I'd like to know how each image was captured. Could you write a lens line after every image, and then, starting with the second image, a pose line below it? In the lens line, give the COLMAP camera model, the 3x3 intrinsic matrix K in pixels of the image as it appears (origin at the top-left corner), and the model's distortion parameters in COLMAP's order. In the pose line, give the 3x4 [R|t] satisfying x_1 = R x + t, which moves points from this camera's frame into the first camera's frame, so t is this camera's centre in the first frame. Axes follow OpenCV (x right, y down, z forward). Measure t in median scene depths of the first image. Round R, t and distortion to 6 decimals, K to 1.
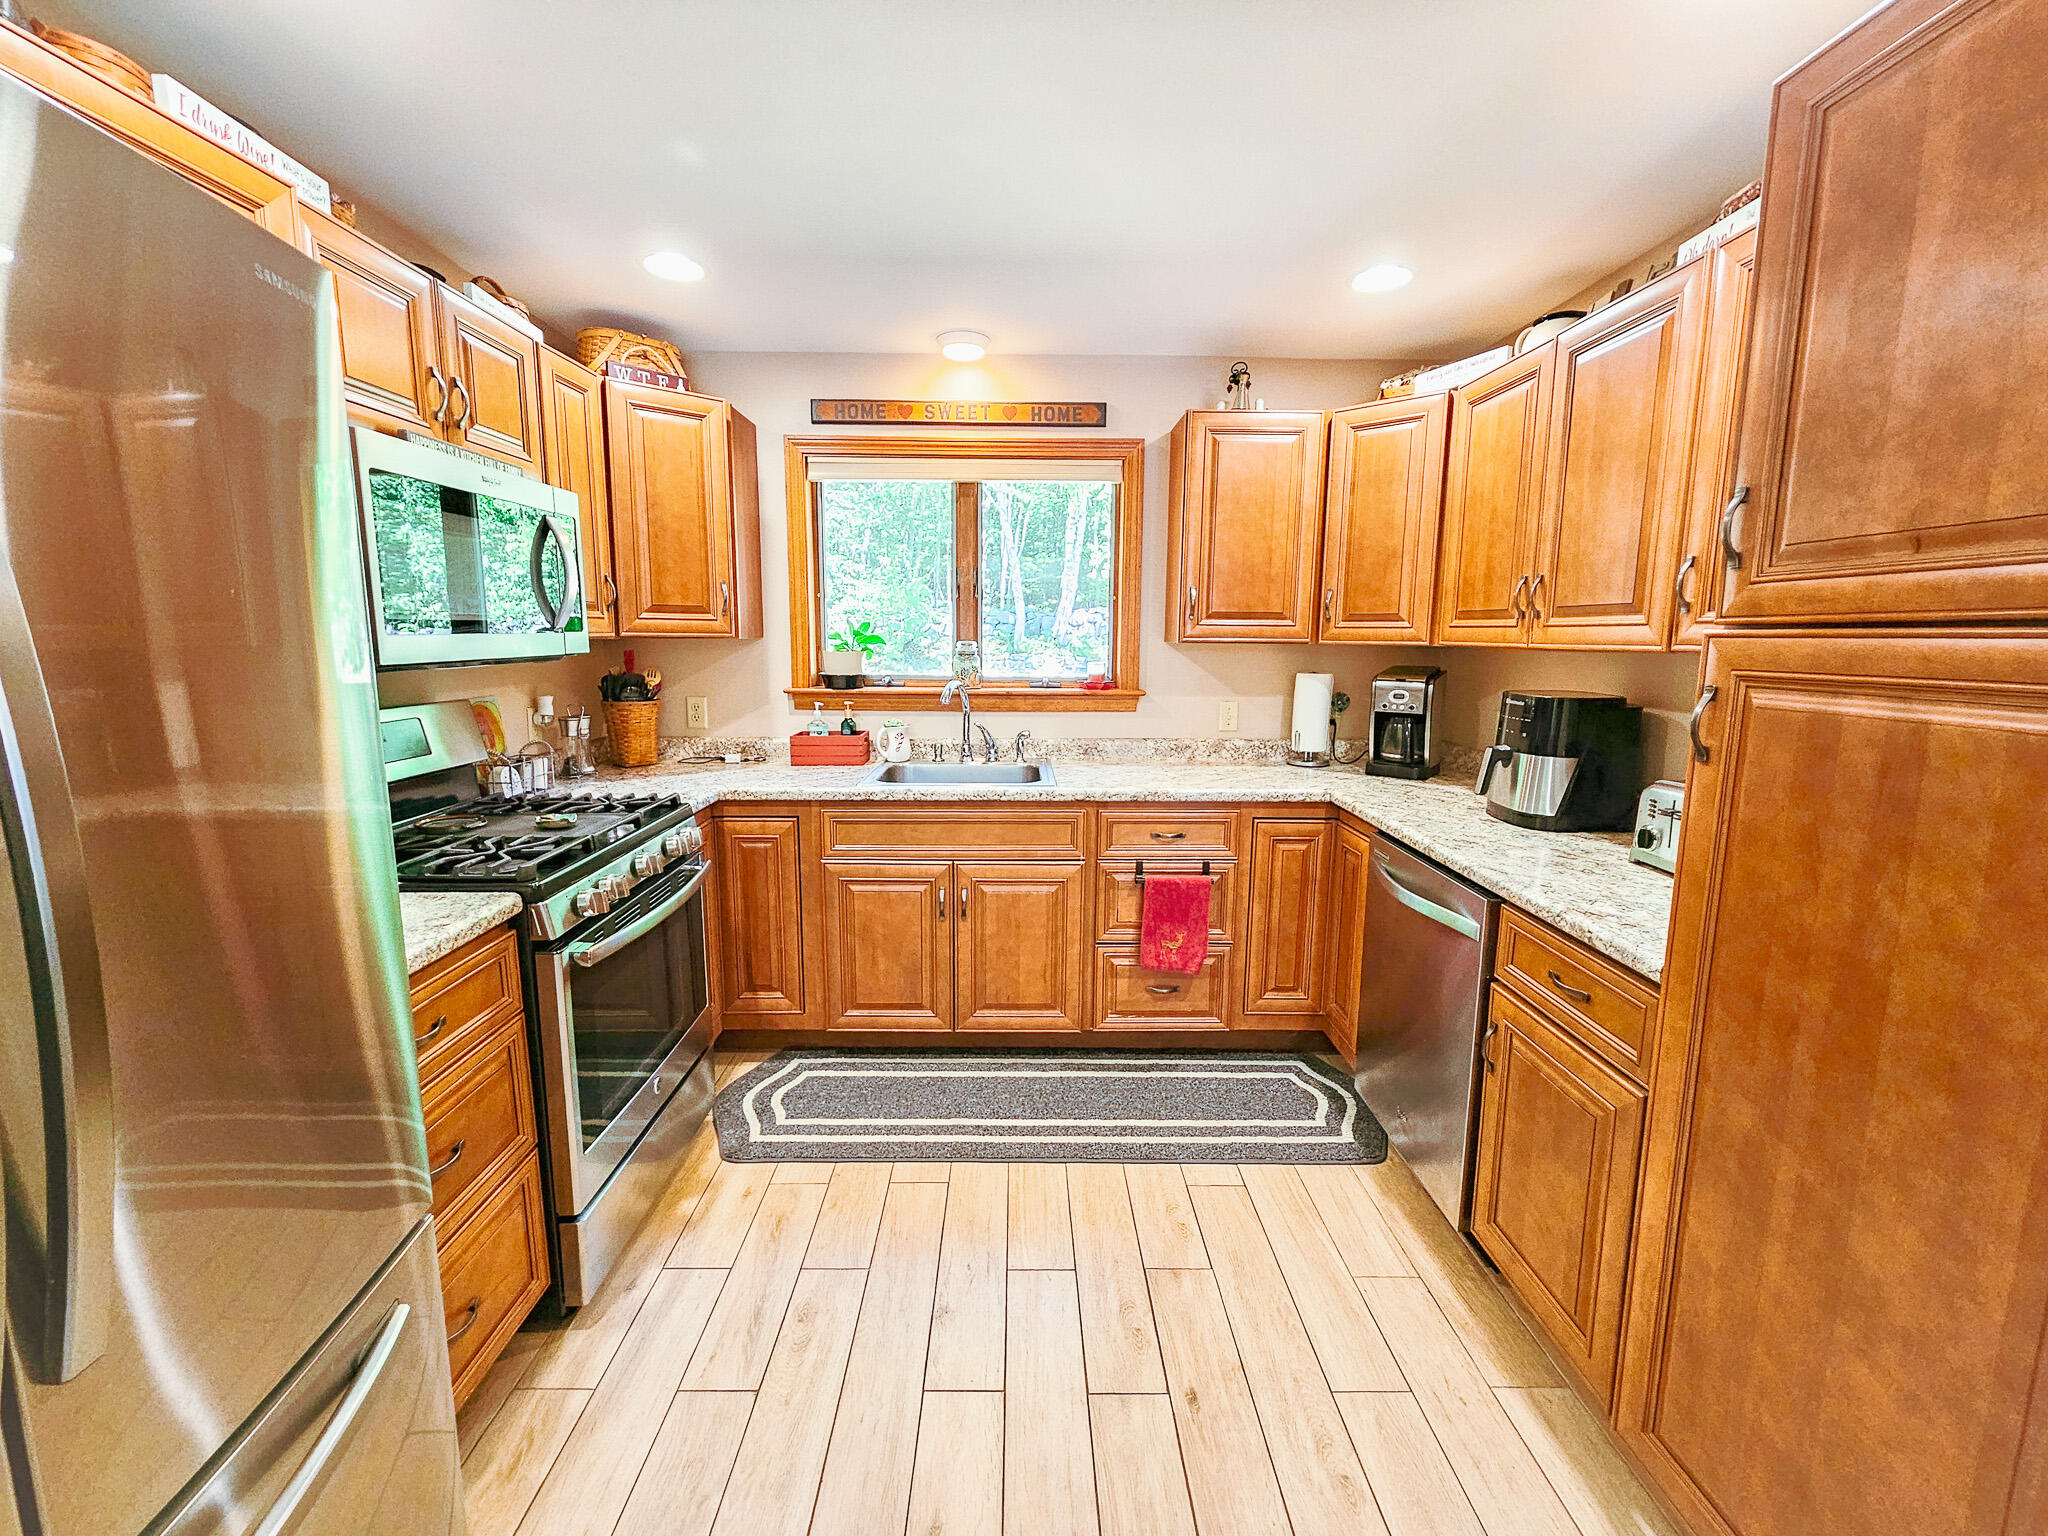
lens RADIAL K [[845.5, 0, 1020.5], [0, 845.5, 749.1], [0, 0, 1]] dist [0.000208, 0.000571]
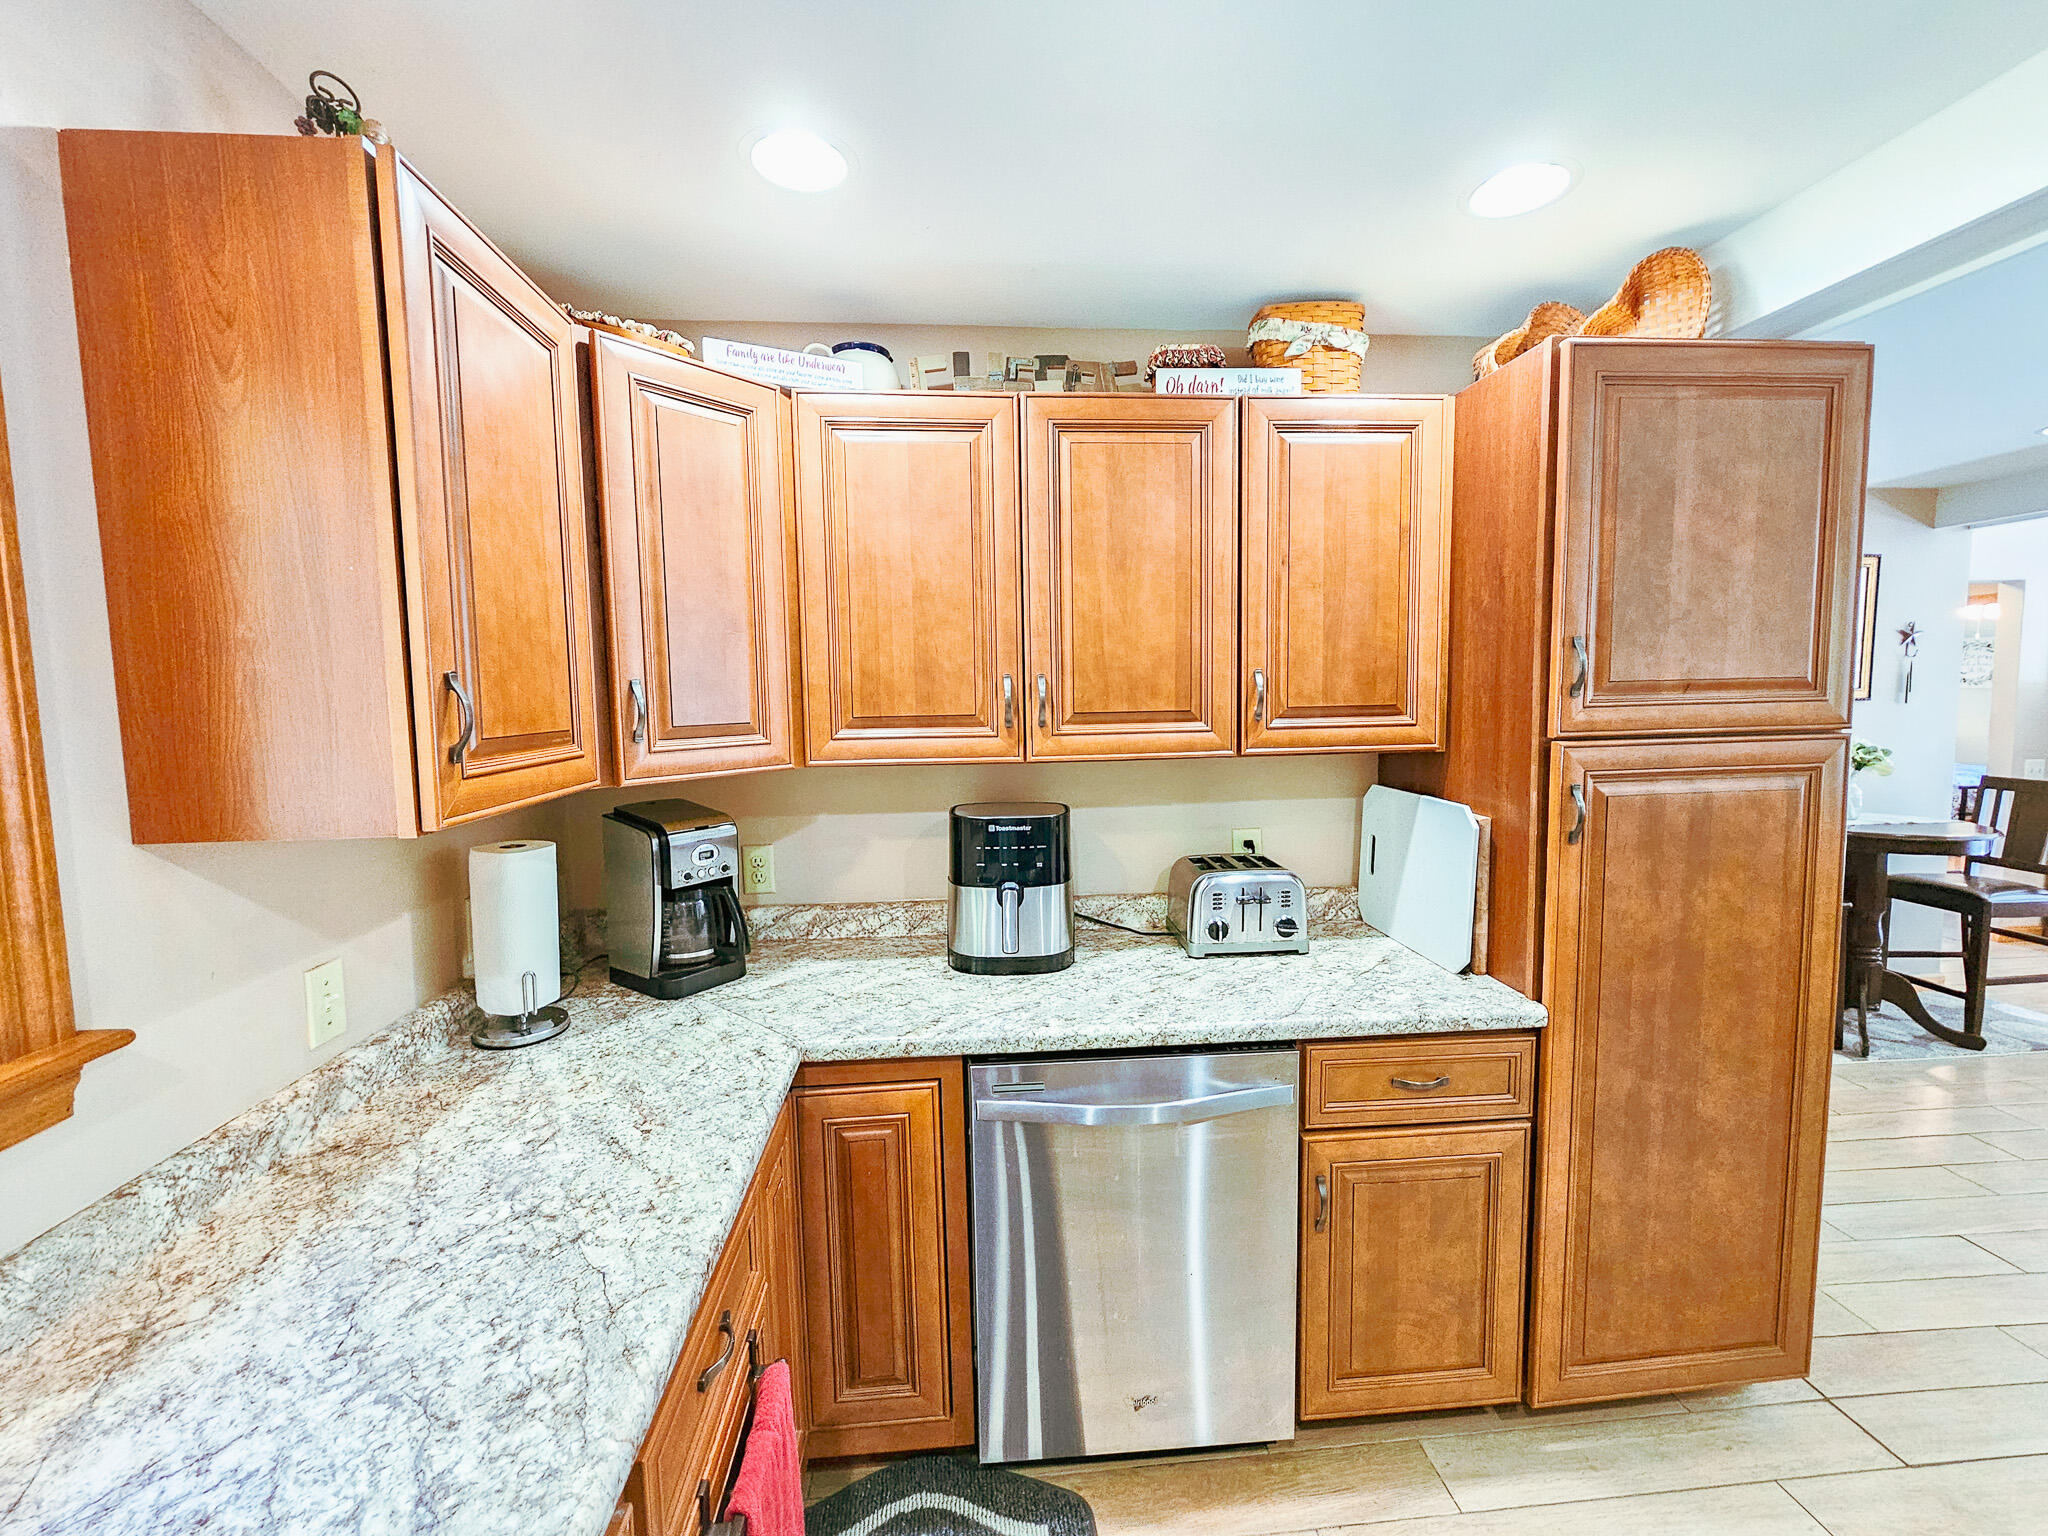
lens RADIAL K [[845.5, 0, 1026.5], [0, 845.5, 752.9], [0, 0, 1]] dist [0.000208, 0.000571]
pose [[-0.080440, -0.086160, 0.993029, -0.180430], [0.153195, 0.983352, 0.097730, -0.169835], [-0.984917, 0.159988, -0.065902, 0.854941]]
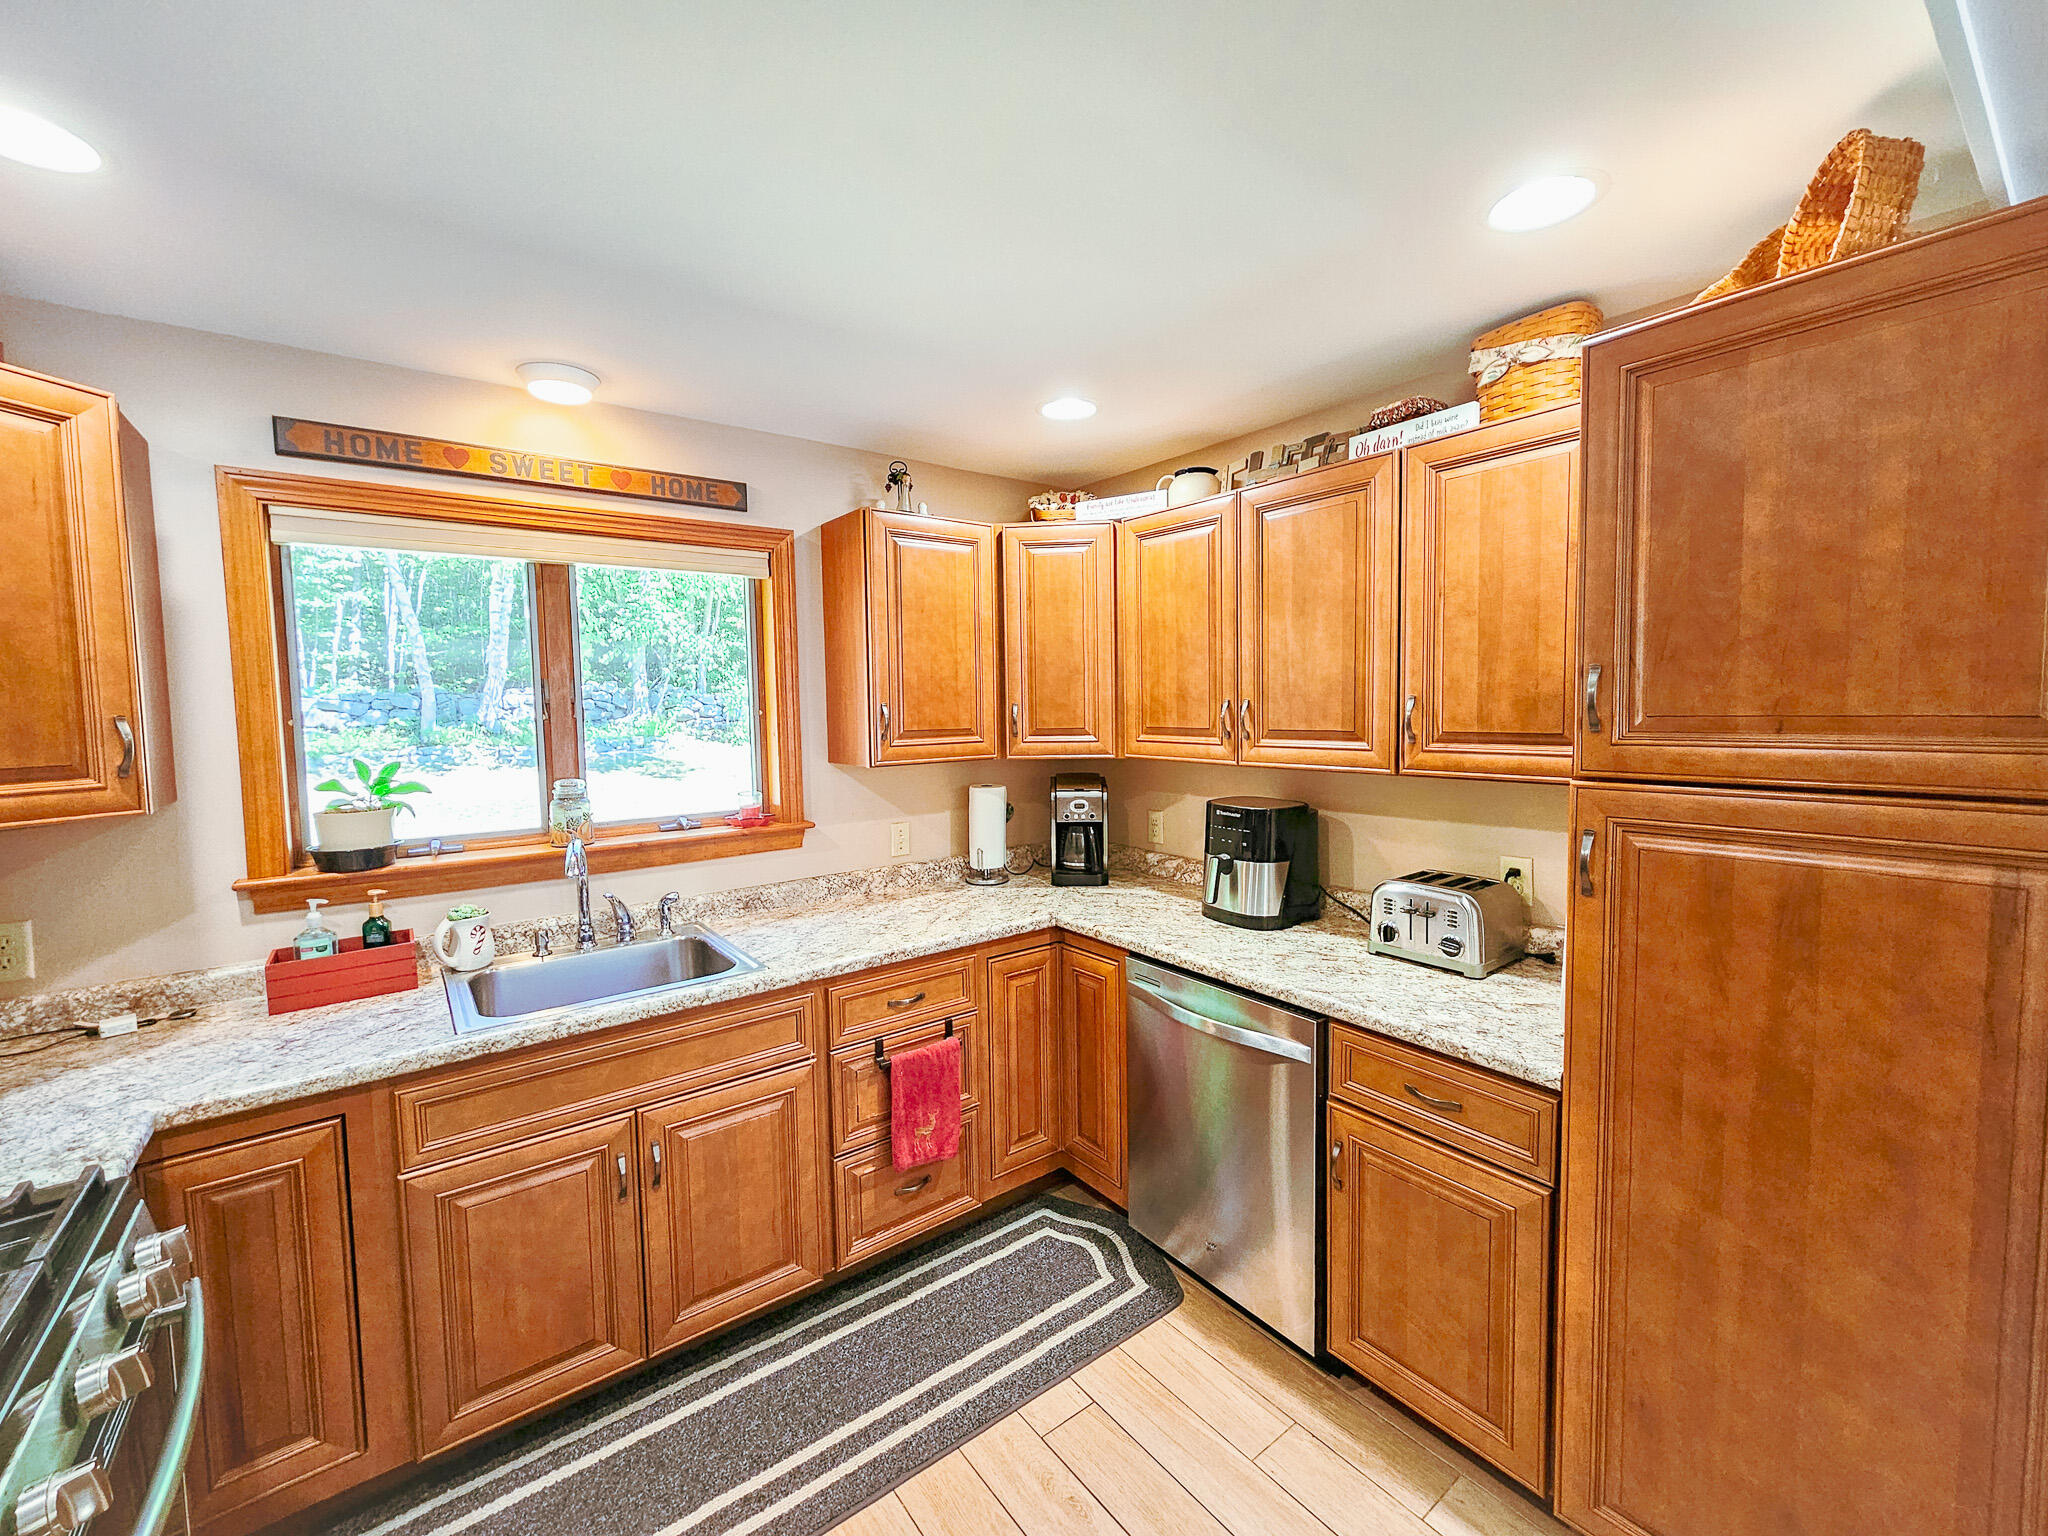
lens RADIAL K [[845.5, 0, 1025.7], [0, 845.5, 750.9], [0, 0, 1]] dist [0.000208, 0.000571]
pose [[0.800167, -0.057455, 0.597019, -0.222674], [0.105482, 0.993367, -0.045776, -0.094777], [-0.590429, 0.099603, 0.800920, 0.229487]]
